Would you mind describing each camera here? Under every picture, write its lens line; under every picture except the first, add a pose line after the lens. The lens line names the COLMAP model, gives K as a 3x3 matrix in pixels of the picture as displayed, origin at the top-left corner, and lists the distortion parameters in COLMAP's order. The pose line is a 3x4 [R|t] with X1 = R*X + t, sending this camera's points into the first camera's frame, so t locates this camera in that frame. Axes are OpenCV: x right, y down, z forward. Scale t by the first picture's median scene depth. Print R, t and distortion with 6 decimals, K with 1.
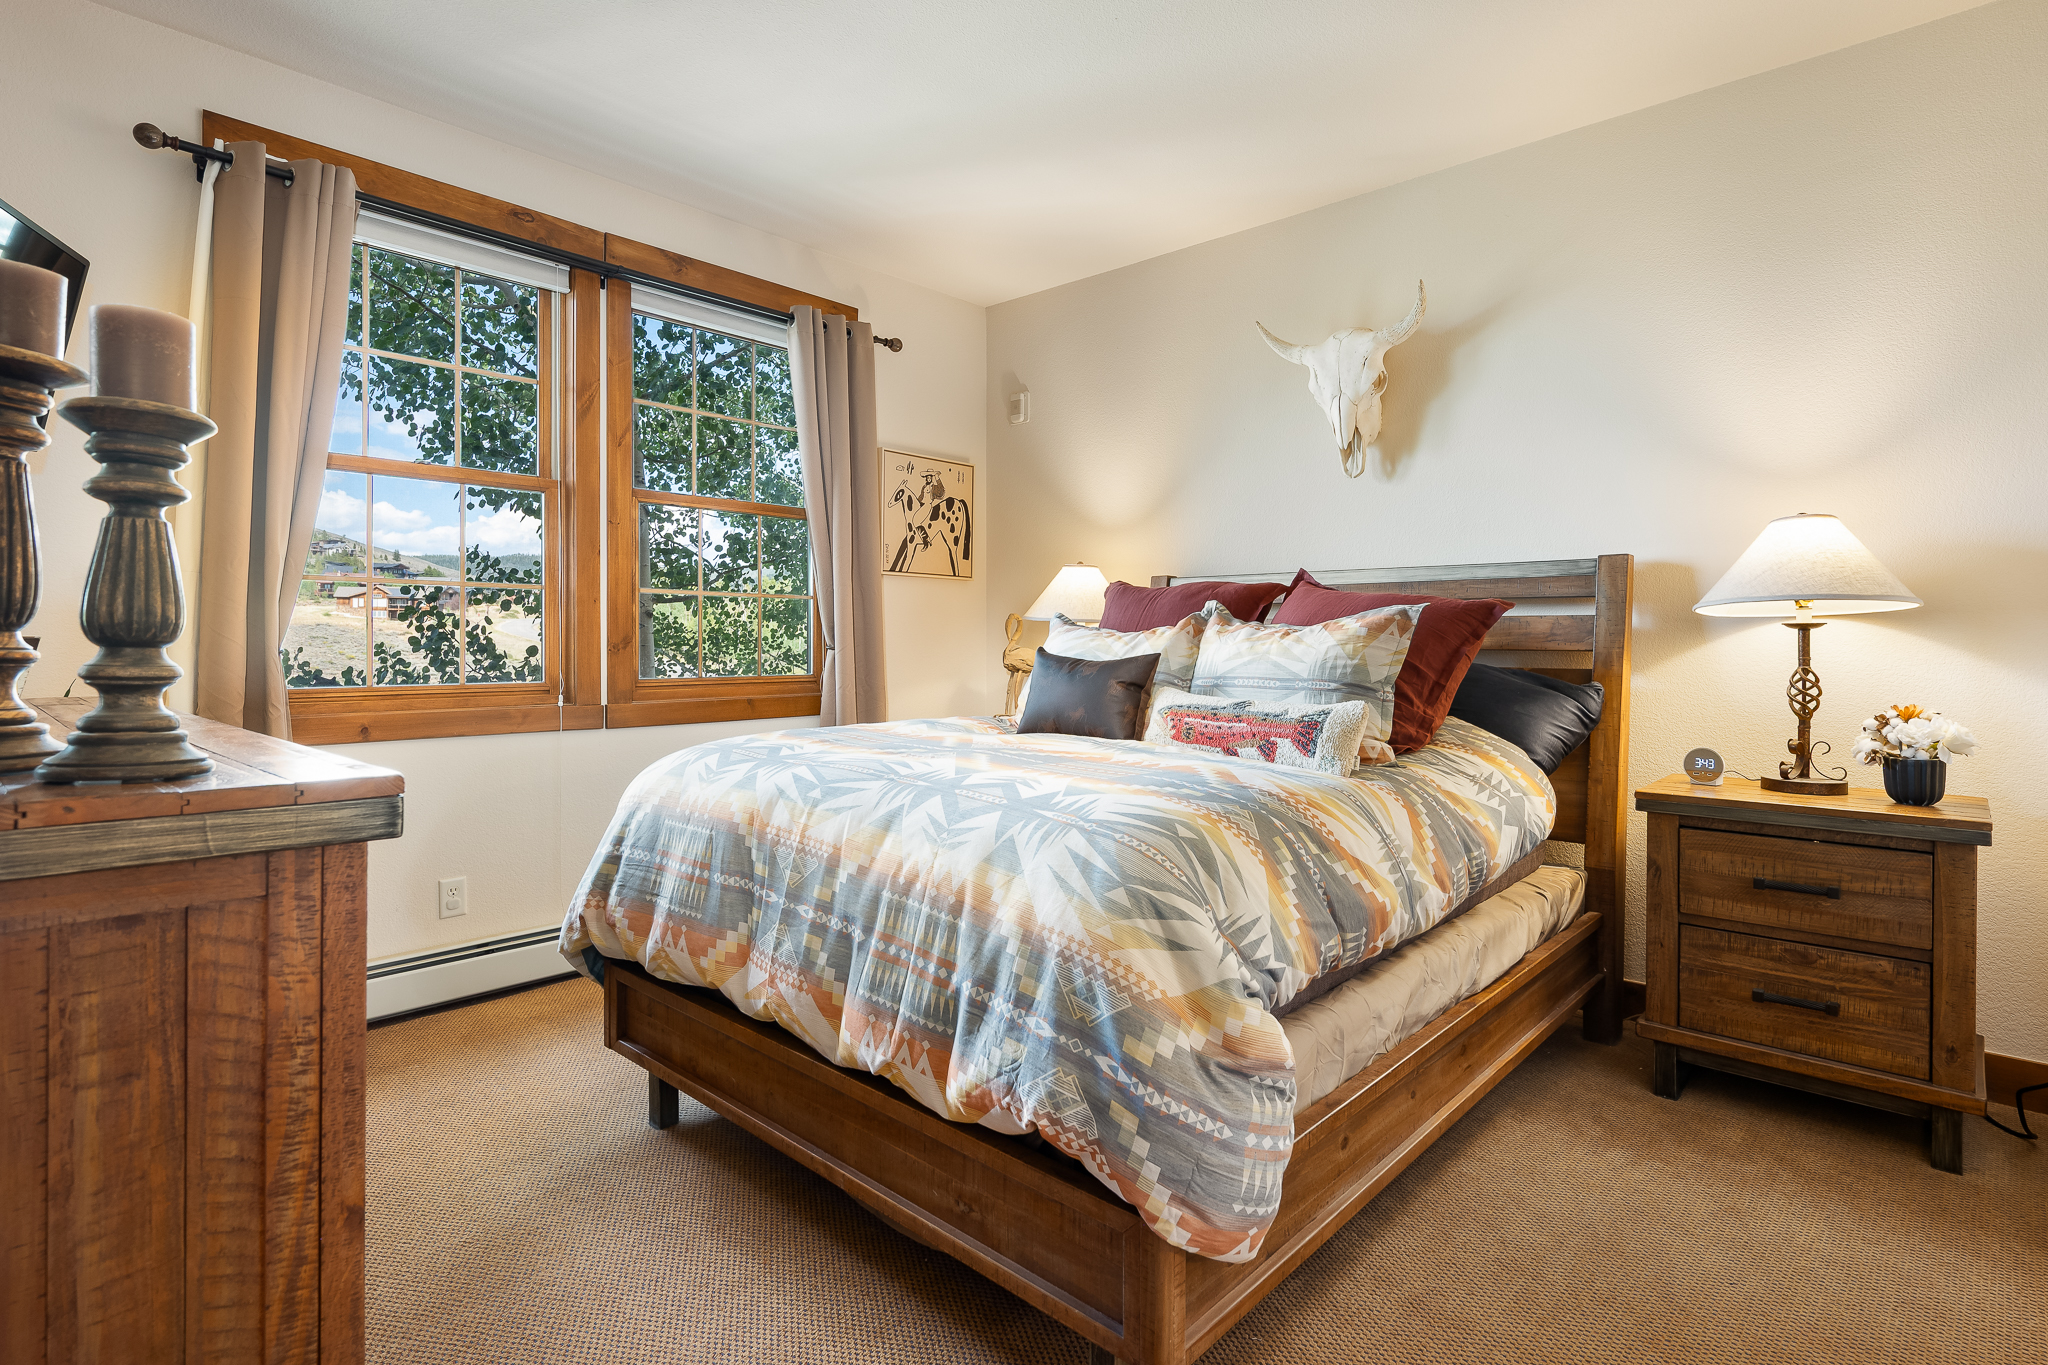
lens RADIAL K [[1014.6, 0, 1037.4], [0, 1014.6, 645.8], [0, 0, 1]] dist [-0.001366, 0.000004]
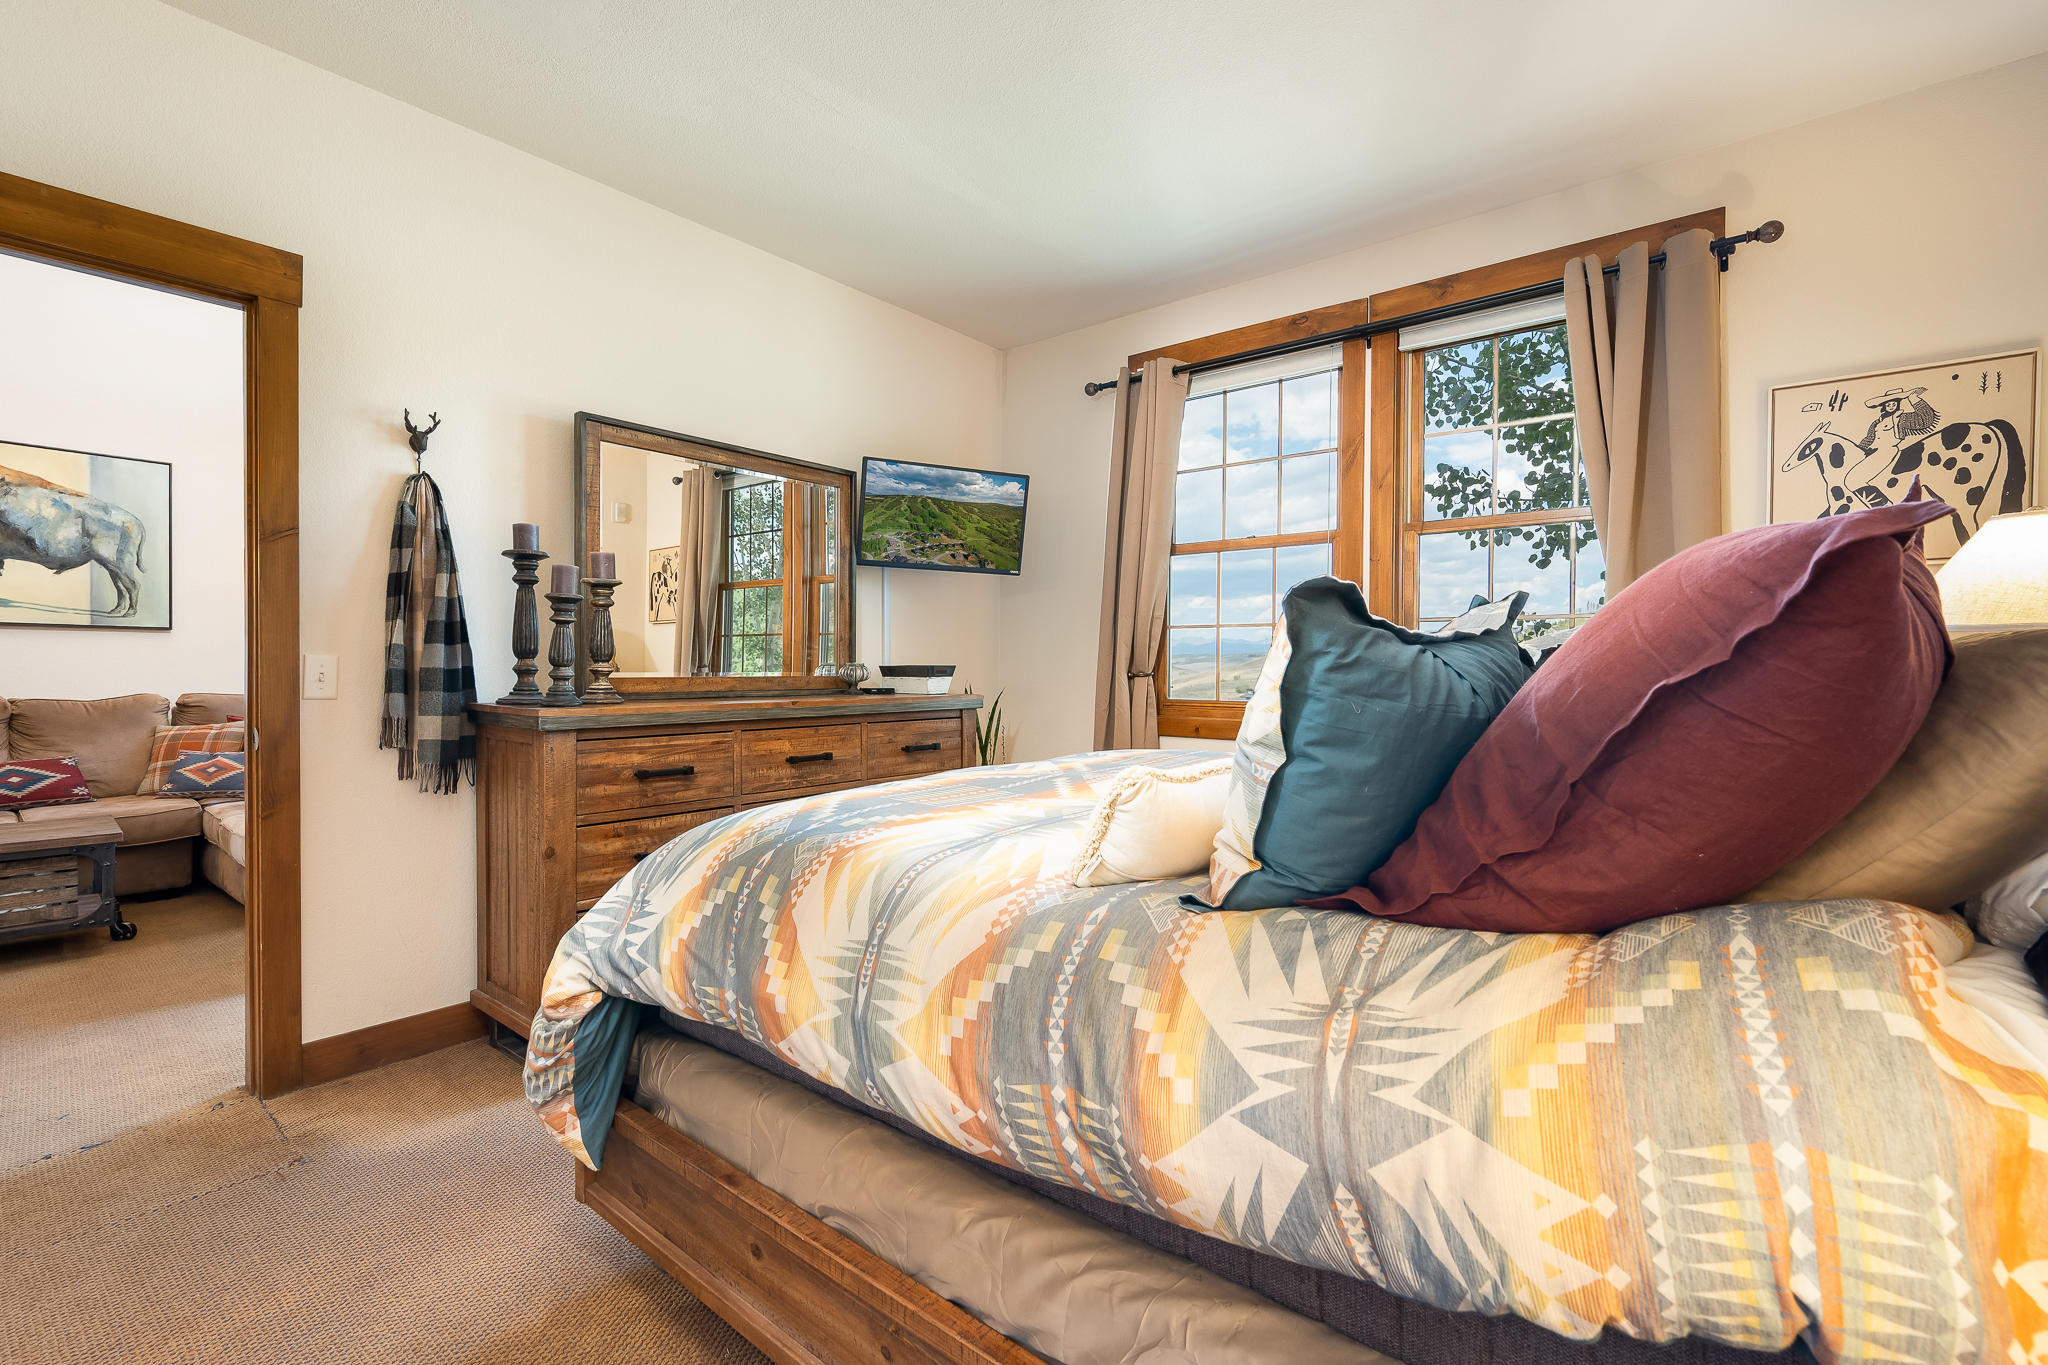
lens RADIAL K [[902.0, 0, 1031.8], [0, 902.0, 675.6], [0, 0, 1]] dist [-0.003537, -0.000390]
pose [[0.057383, 0.006486, -0.998331, 0.419201], [-0.008533, 0.999946, 0.006006, -0.000339], [0.998316, 0.008174, 0.057435, 0.463275]]
